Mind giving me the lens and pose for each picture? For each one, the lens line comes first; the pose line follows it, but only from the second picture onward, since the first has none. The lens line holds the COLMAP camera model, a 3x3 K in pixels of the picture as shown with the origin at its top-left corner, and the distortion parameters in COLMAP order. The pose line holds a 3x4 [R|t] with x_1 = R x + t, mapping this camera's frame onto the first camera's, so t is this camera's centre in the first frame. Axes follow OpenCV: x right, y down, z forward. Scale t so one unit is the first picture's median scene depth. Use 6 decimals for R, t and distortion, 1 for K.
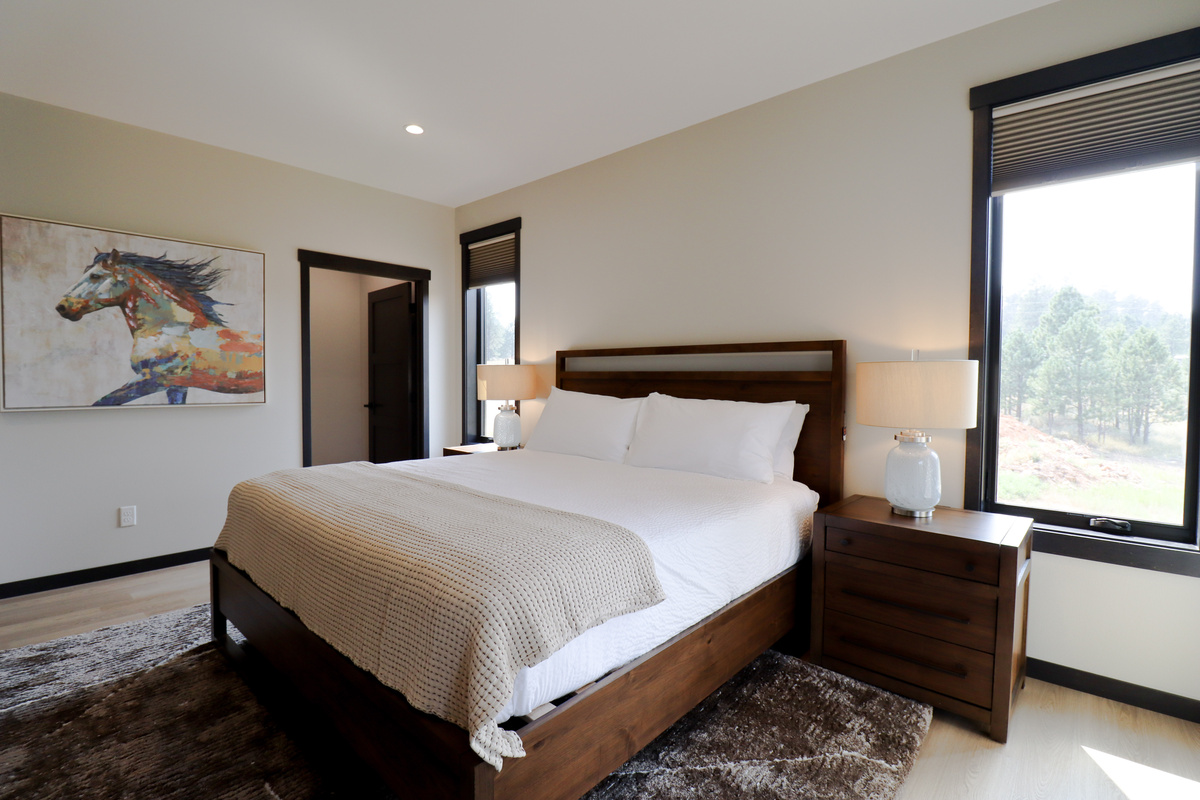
lens RADIAL K [[554.9, 0, 605.6], [0, 554.9, 397.5], [0, 0, 1]] dist [-0.011037, -0.007416]
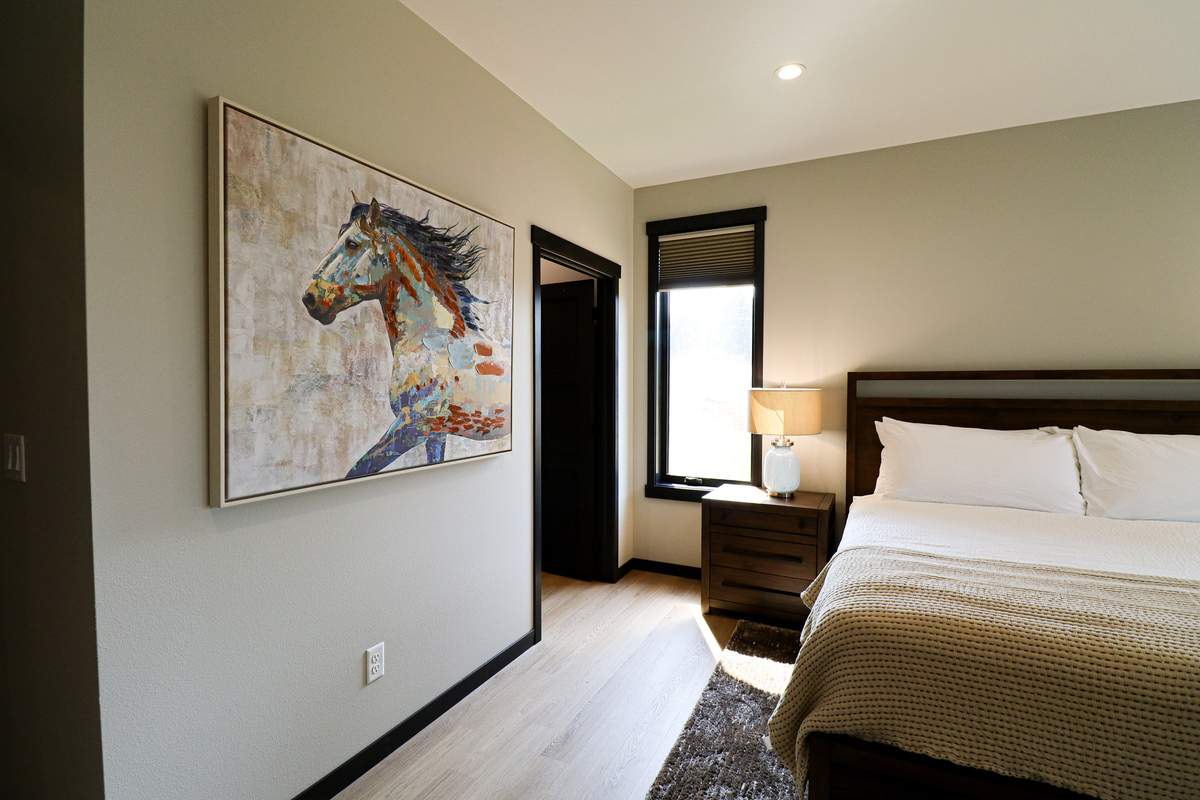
lens RADIAL K [[554.9, 0, 602.1], [0, 554.9, 399.3], [0, 0, 1]] dist [-0.011037, -0.007416]
pose [[0.964685, -0.014261, 0.263020, -0.775426], [0.016597, 0.999840, -0.006662, -0.052540], [-0.262883, 0.010792, 0.964767, 0.364373]]
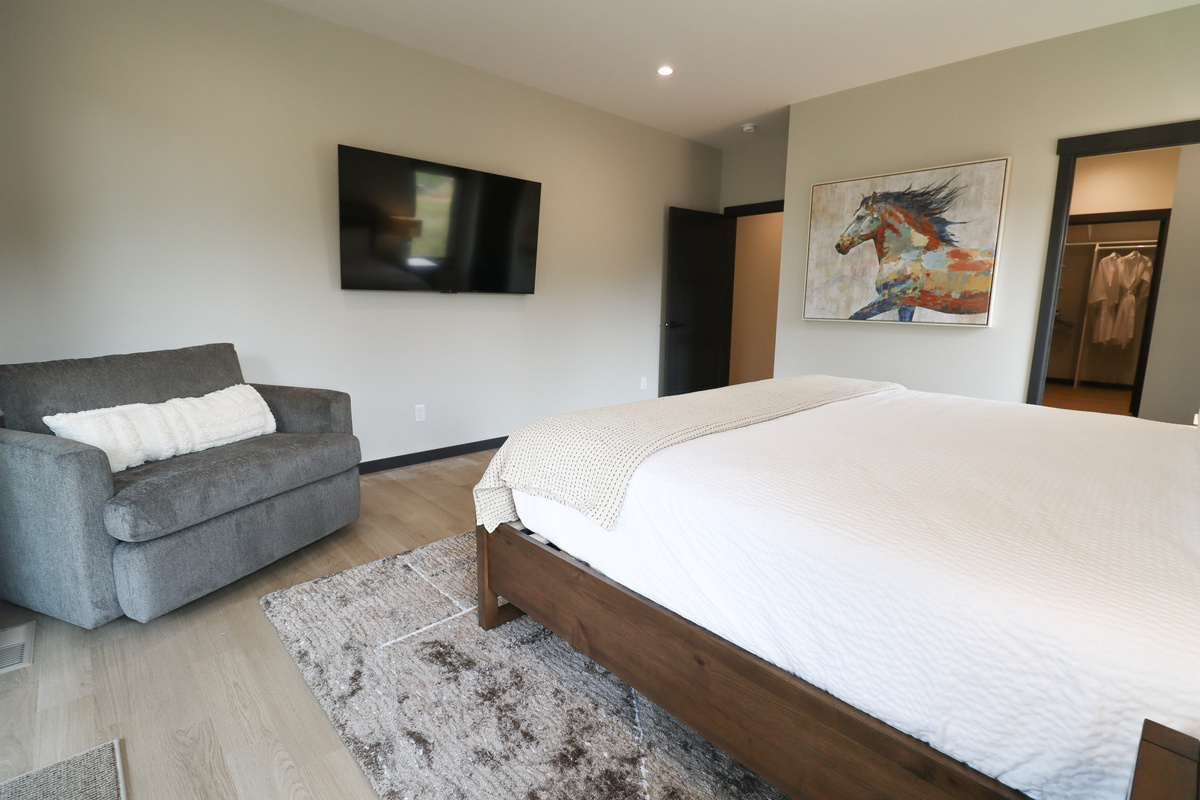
lens RADIAL K [[554.9, 0, 601.2], [0, 554.9, 404.6], [0, 0, 1]] dist [-0.011037, -0.007416]
pose [[-0.093121, 0.174248, -0.980289, 0.435767], [-0.047716, 0.982655, 0.179201, 0.006556], [0.994511, 0.063463, -0.083192, 0.489744]]
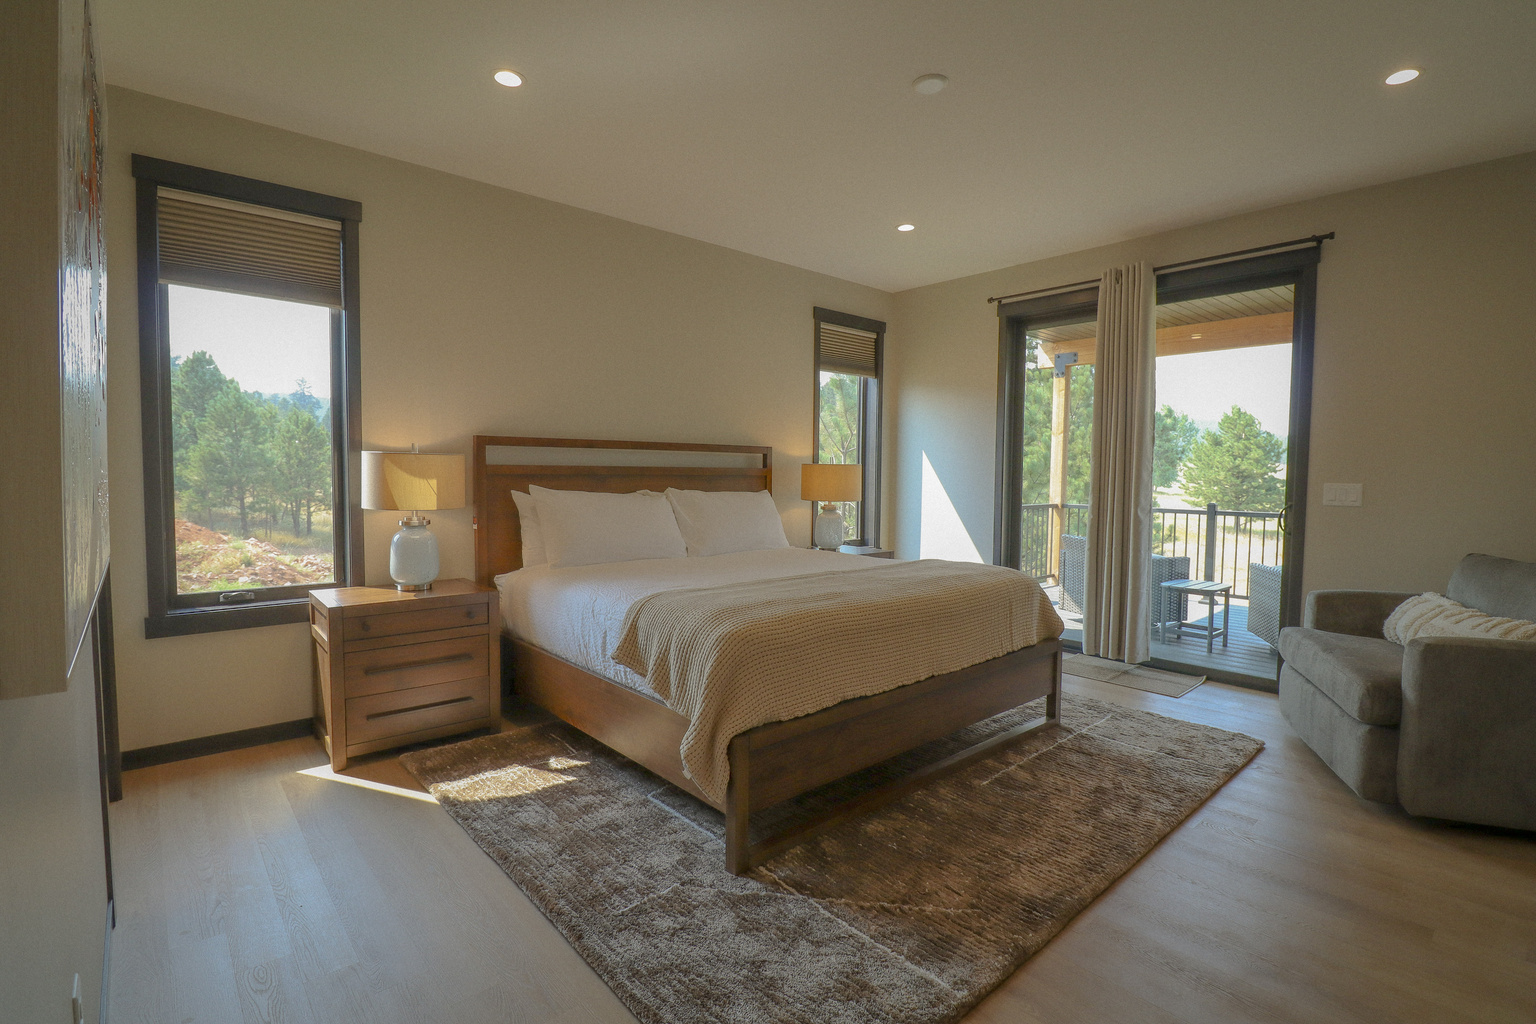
lens RADIAL K [[710.2, 0, 762.1], [0, 710.2, 508.6], [0, 0, 1]] dist [-0.011037, -0.007416]
pose [[0.121589, -0.056591, 0.990966, -1.126104], [0.027884, 0.998174, 0.053581, -0.034055], [-0.992189, 0.021117, 0.122945, 0.627543]]
